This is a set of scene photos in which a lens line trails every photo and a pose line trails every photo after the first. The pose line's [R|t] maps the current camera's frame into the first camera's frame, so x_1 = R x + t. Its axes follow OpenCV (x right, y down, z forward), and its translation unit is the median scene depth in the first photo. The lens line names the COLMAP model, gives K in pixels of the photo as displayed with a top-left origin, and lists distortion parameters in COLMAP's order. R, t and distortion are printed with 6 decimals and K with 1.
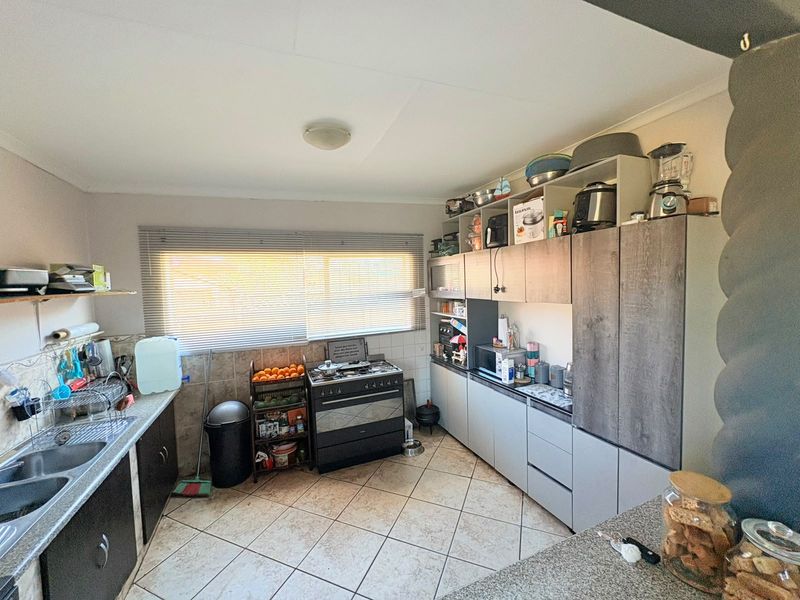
lens RADIAL K [[318.7, 0, 399.1], [0, 318.7, 299.4], [0, 0, 1]] dist [0.000001, 0.000080]
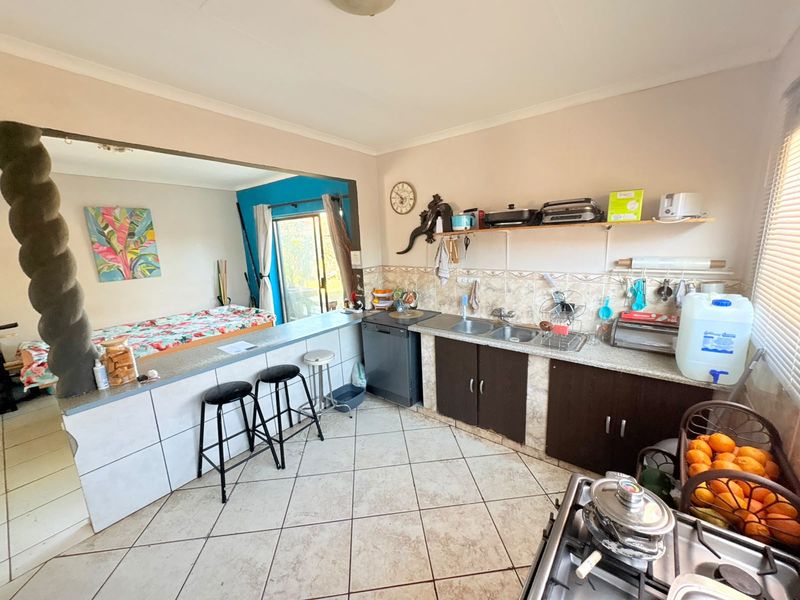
lens RADIAL K [[318.7, 0, 401.9], [0, 318.7, 298.6], [0, 0, 1]] dist [0.000001, 0.000080]
pose [[-0.870469, 0.158820, -0.465897, 0.089060], [0.038668, 0.965654, 0.256936, -0.072539], [0.490702, 0.205640, -0.846714, 1.575884]]
